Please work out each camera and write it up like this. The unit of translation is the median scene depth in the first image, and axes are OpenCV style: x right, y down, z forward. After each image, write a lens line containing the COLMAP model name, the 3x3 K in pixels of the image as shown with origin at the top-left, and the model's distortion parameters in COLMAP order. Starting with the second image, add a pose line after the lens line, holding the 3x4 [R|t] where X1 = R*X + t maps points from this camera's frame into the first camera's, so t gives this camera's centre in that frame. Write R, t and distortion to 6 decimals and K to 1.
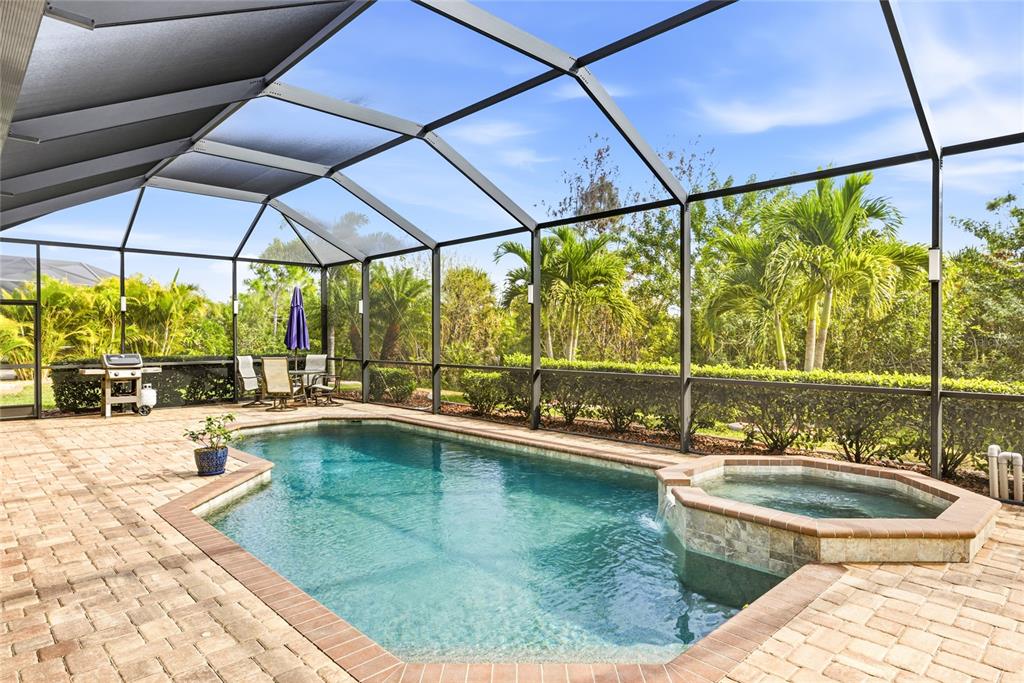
lens RADIAL K [[590.8, 0, 512.0], [0, 590.8, 341.5], [0, 0, 1]] dist [-0.000693, -0.000174]
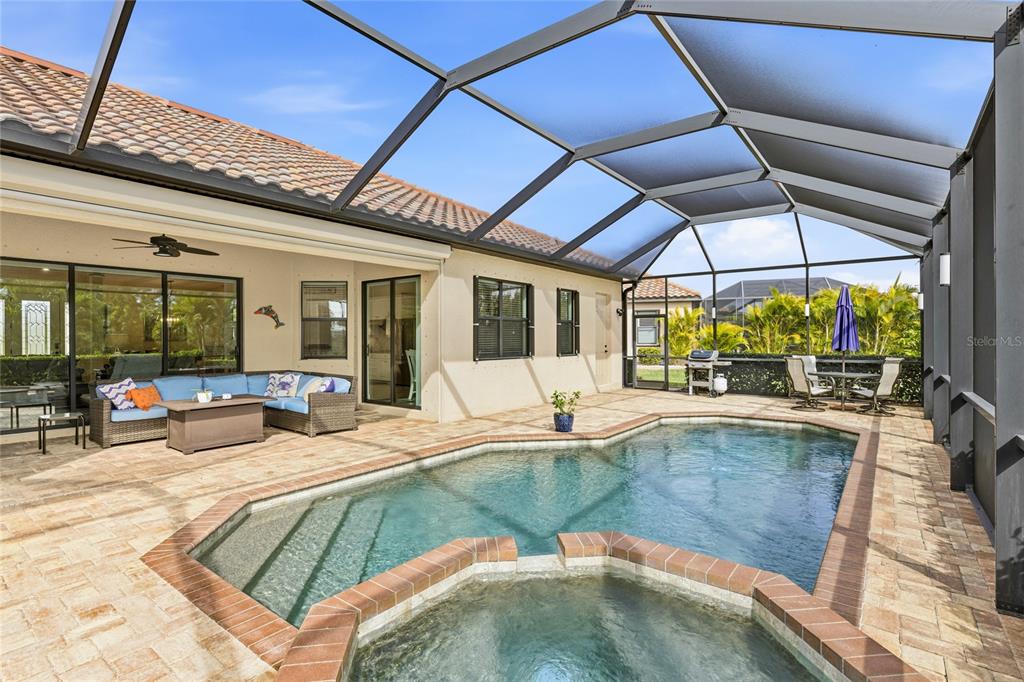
lens RADIAL K [[492.2, 0, 512.0], [0, 492.2, 341.0], [0, 0, 1]] dist [-0.001689, -0.000719]
pose [[0.149799, 0.006924, -0.988692, 0.394271], [-0.007858, 0.999952, 0.005812, -0.003311], [0.988685, 0.006898, 0.149846, 0.395844]]
